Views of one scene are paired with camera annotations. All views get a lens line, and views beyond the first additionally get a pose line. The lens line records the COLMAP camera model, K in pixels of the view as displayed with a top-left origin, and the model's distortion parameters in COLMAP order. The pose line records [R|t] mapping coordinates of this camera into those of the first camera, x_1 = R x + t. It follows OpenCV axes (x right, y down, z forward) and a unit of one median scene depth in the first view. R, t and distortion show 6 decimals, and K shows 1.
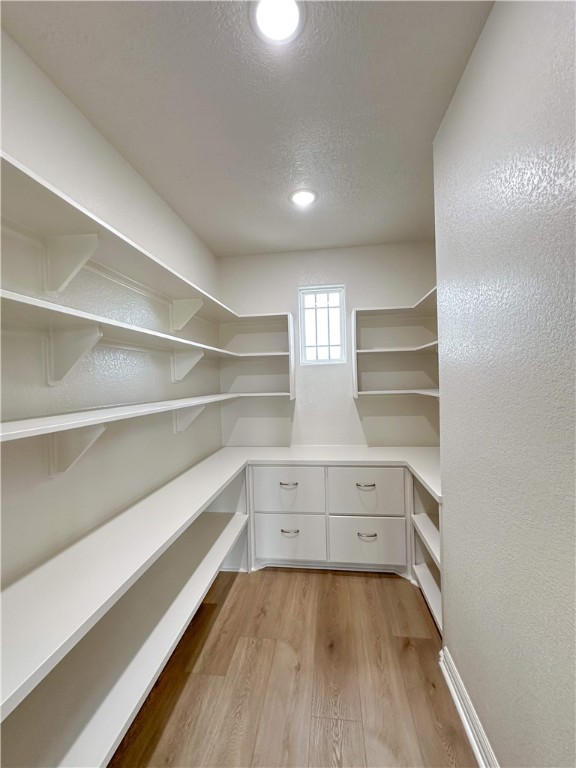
lens RADIAL K [[304.0, 0, 288.0], [0, 304.0, 384.0], [0, 0, 1]] dist [0.001826, 0.000151]
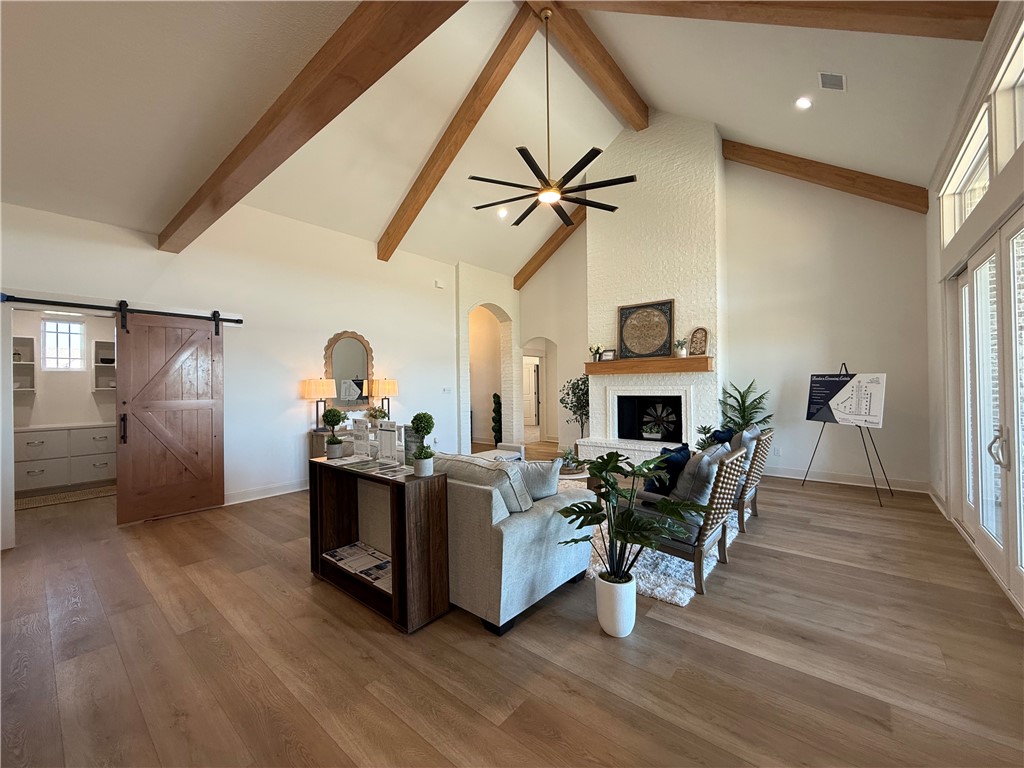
lens RADIAL K [[405.5, 0, 512.0], [0, 405.5, 384.0], [0, 0, 1]] dist [-0.000474, 0.000228]
pose [[0.524931, 0.025176, 0.850772, -0.419711], [0.015235, 0.999124, -0.038966, 0.109576], [-0.851008, 0.033416, 0.524088, -1.906650]]
